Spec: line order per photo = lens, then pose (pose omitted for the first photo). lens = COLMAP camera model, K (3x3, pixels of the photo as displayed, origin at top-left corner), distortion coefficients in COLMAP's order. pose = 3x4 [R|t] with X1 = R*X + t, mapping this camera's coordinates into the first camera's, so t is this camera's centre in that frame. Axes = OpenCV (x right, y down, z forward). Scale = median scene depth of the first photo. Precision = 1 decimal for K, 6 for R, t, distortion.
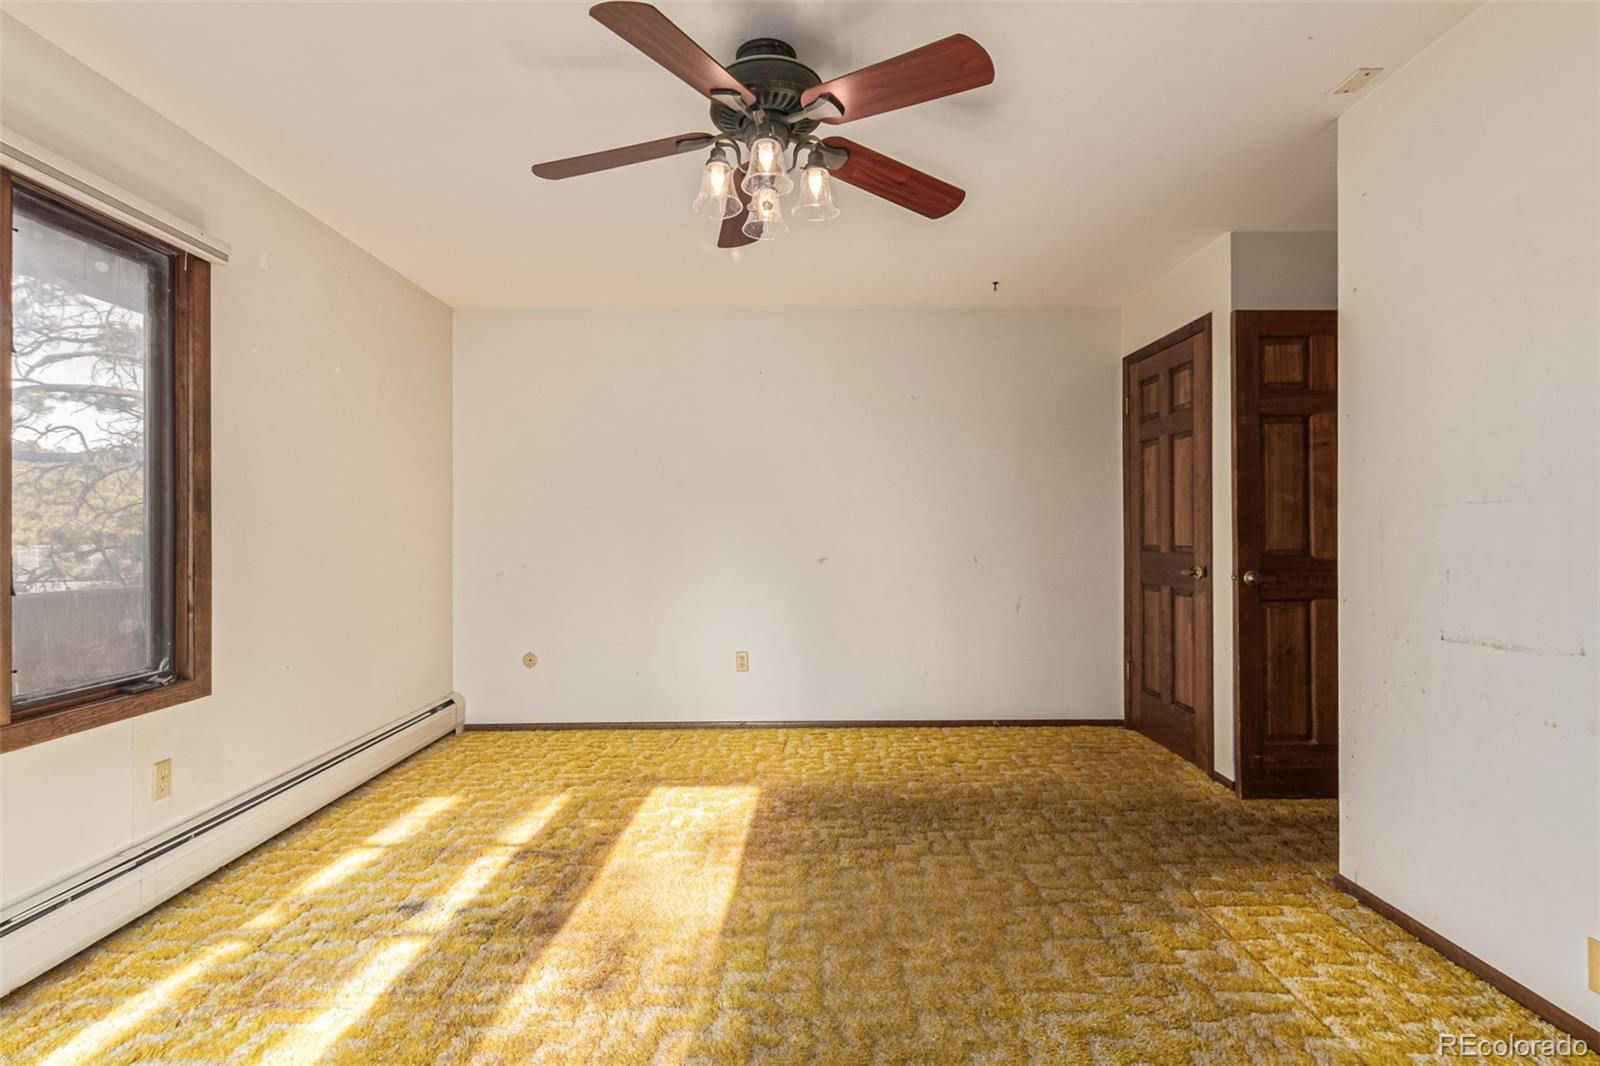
lens RADIAL K [[728.5, 0, 804.5], [0, 728.5, 532.6], [0, 0, 1]] dist [0.004980, -0.002157]
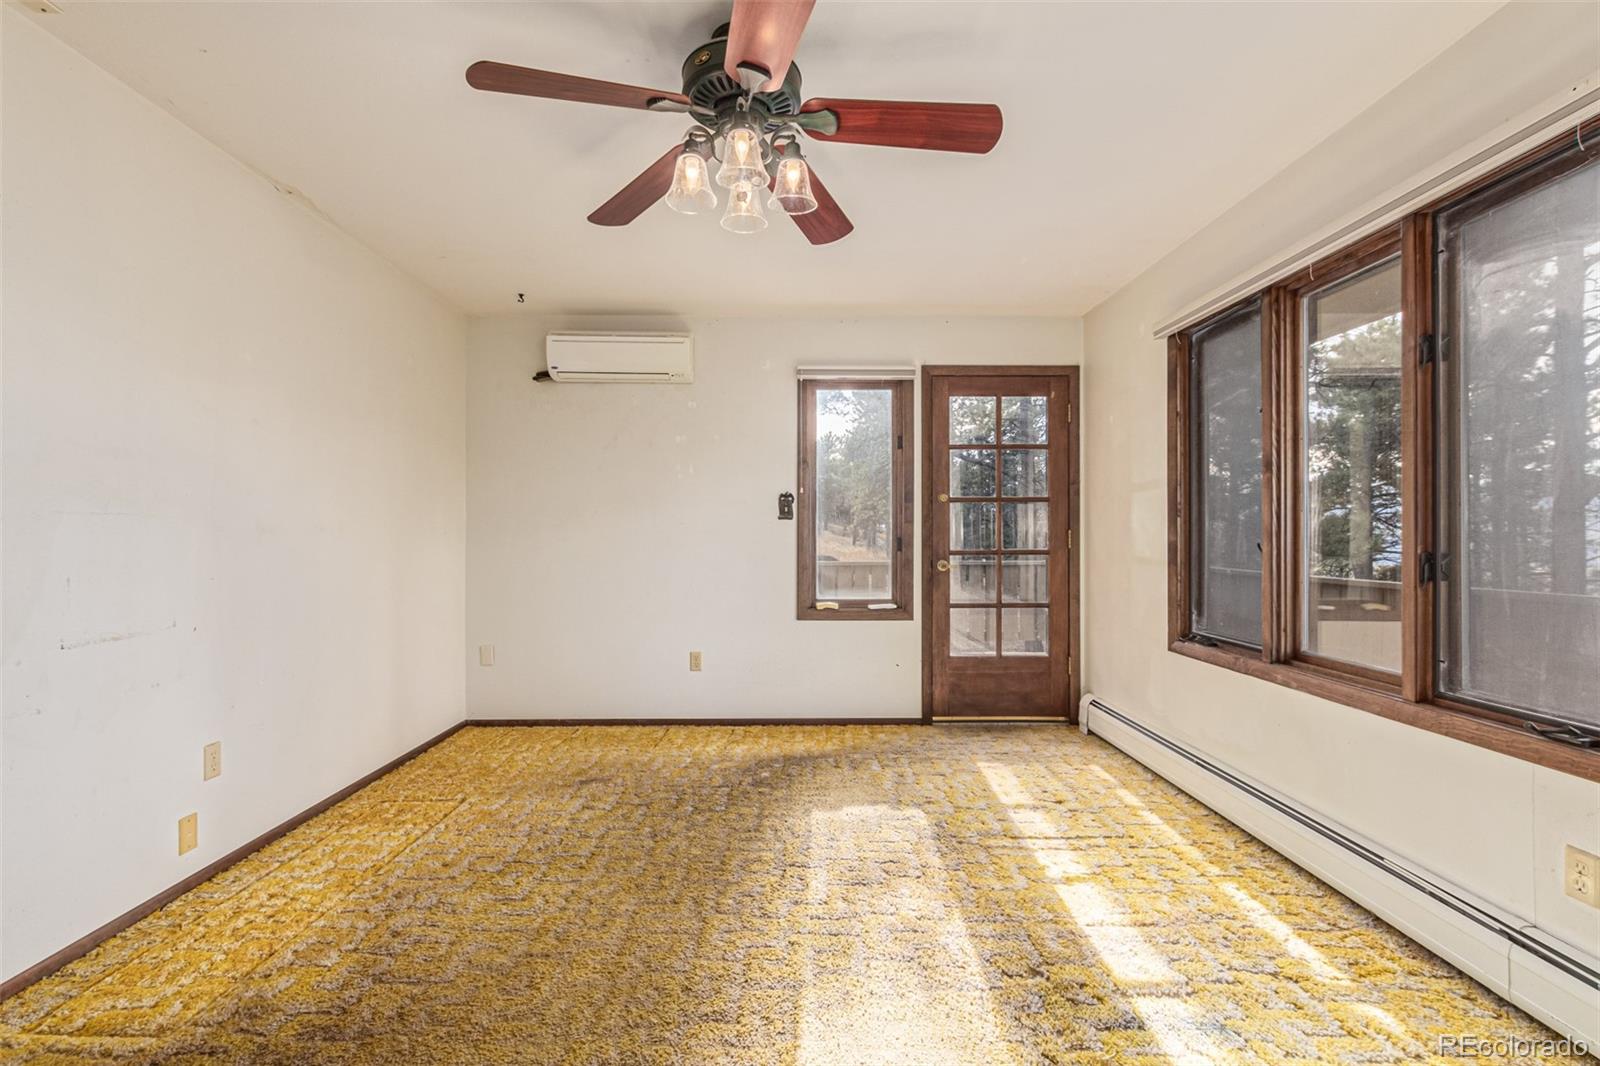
lens RADIAL K [[728.5, 0, 798.1], [0, 728.5, 534.7], [0, 0, 1]] dist [0.004980, -0.002157]
pose [[-0.999903, 0.005726, 0.012687, -0.137276], [0.005730, 0.999984, 0.000292, -0.002851], [-0.012685, 0.000365, -0.999919, 1.993791]]
